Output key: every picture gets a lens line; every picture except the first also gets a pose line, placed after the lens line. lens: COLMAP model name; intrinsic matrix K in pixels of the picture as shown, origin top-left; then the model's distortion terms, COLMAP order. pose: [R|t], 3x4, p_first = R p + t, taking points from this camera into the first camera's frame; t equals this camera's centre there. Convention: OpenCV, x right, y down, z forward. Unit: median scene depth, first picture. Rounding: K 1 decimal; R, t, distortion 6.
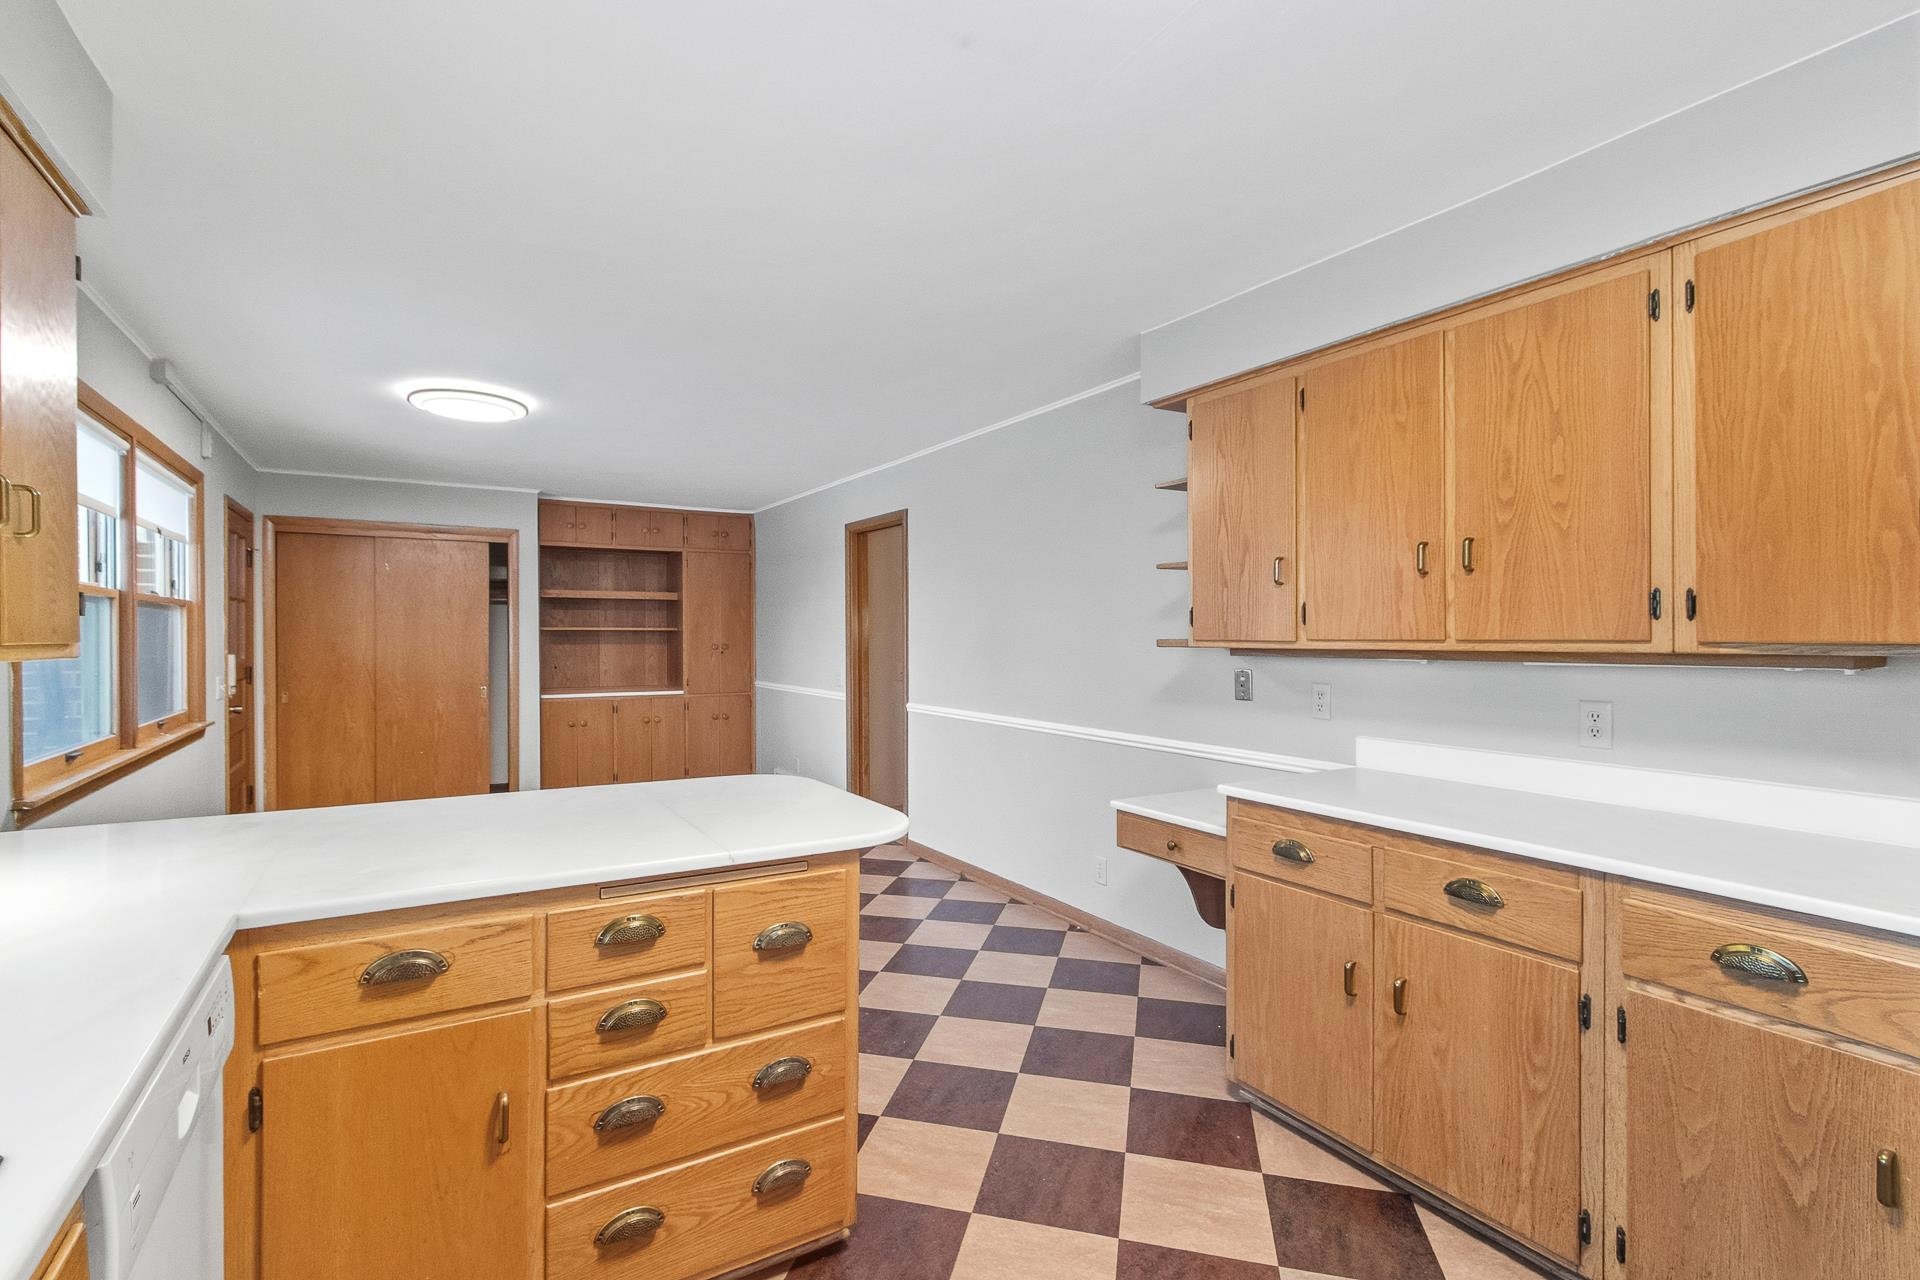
lens RADIAL K [[907.3, 0, 961.1], [0, 907.3, 634.4], [0, 0, 1]] dist [0.004727, 0.000986]
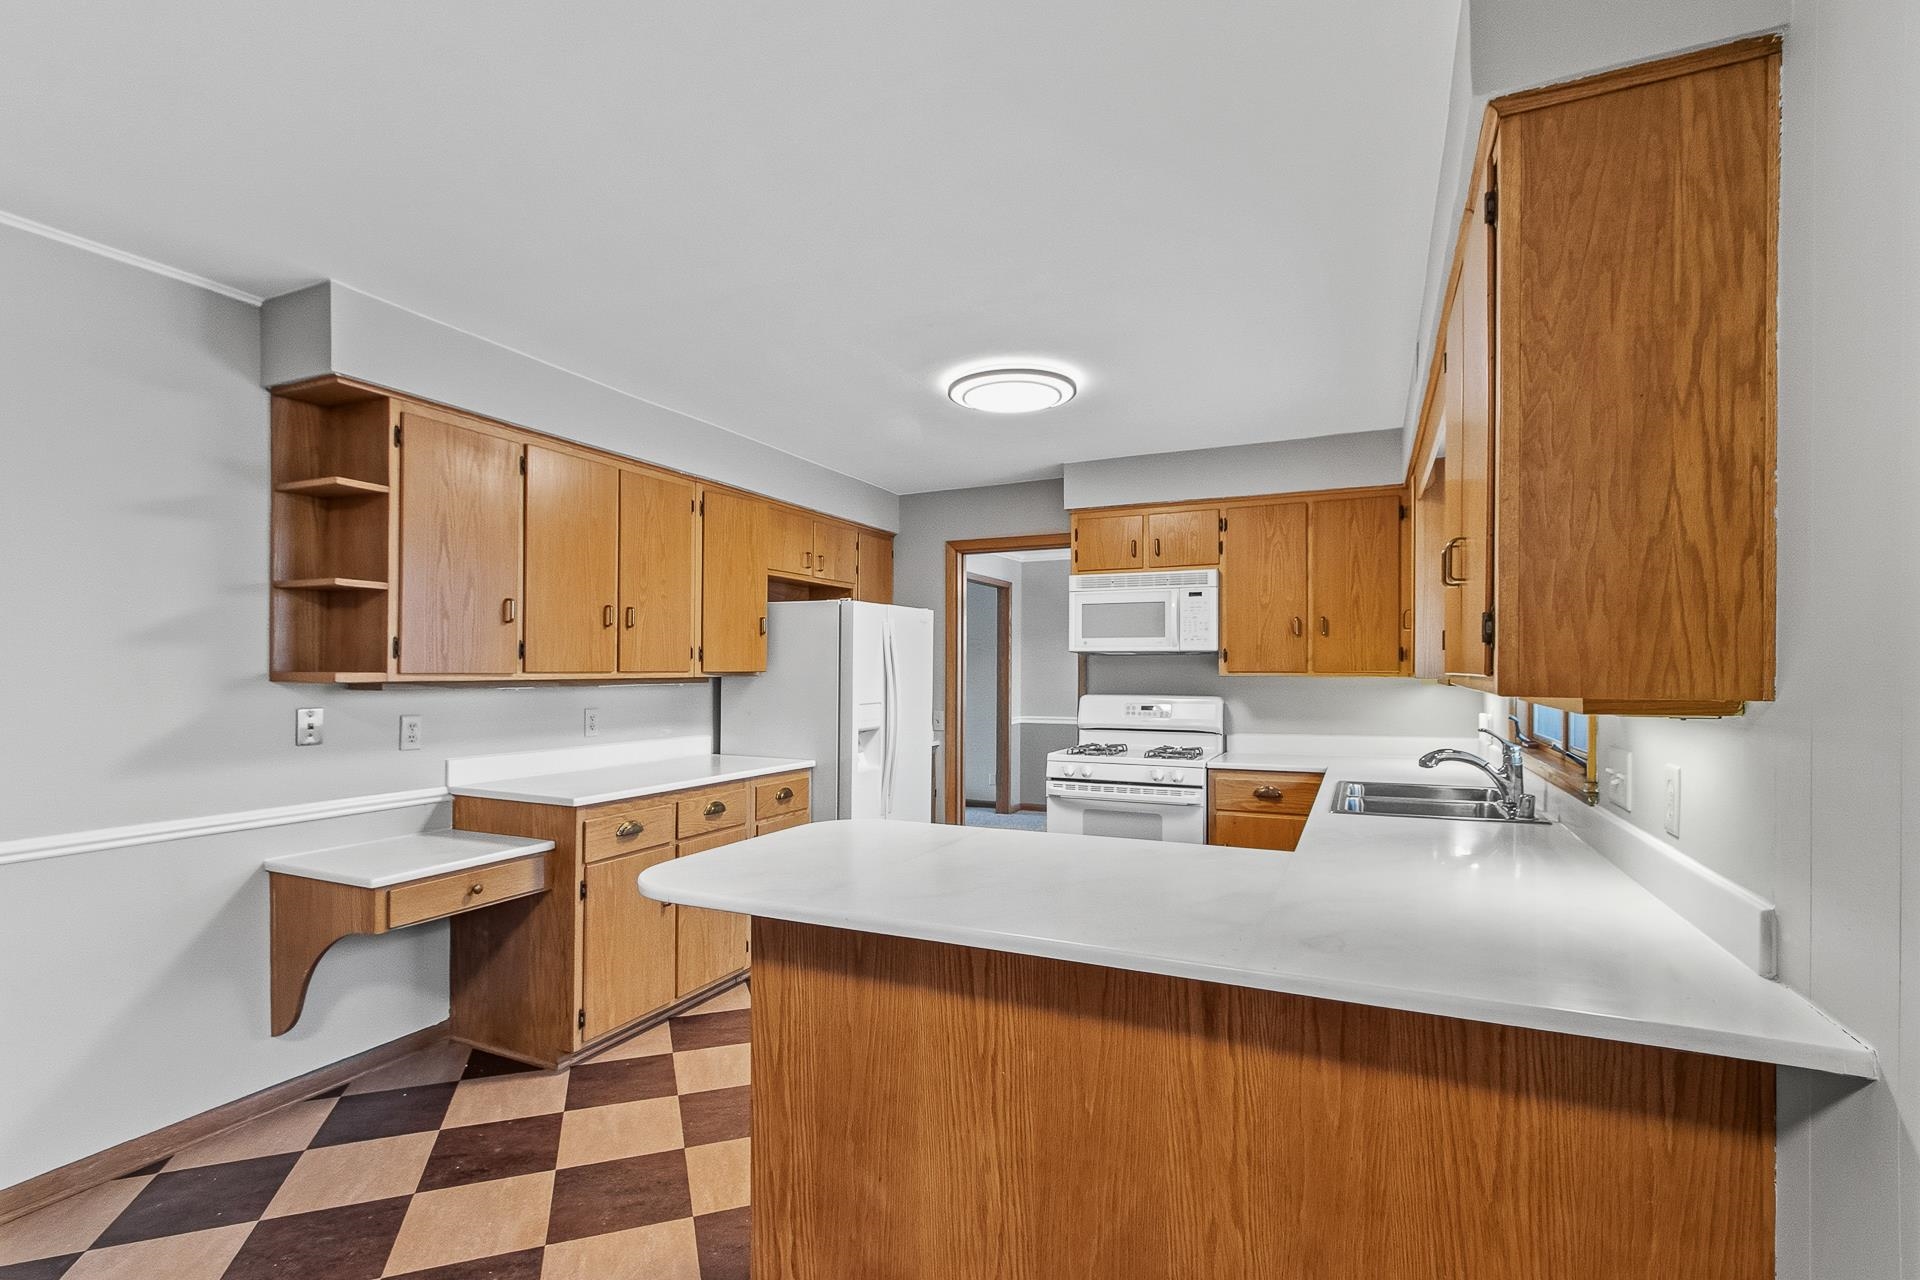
lens RADIAL K [[907.3, 0, 964.3], [0, 907.3, 658.9], [0, 0, 1]] dist [0.004727, 0.000986]
pose [[-0.584403, 0.006858, 0.811435, -0.994930], [-0.004486, 0.999922, -0.011682, -0.000056], [-0.811451, -0.010467, -0.584326, 1.357406]]
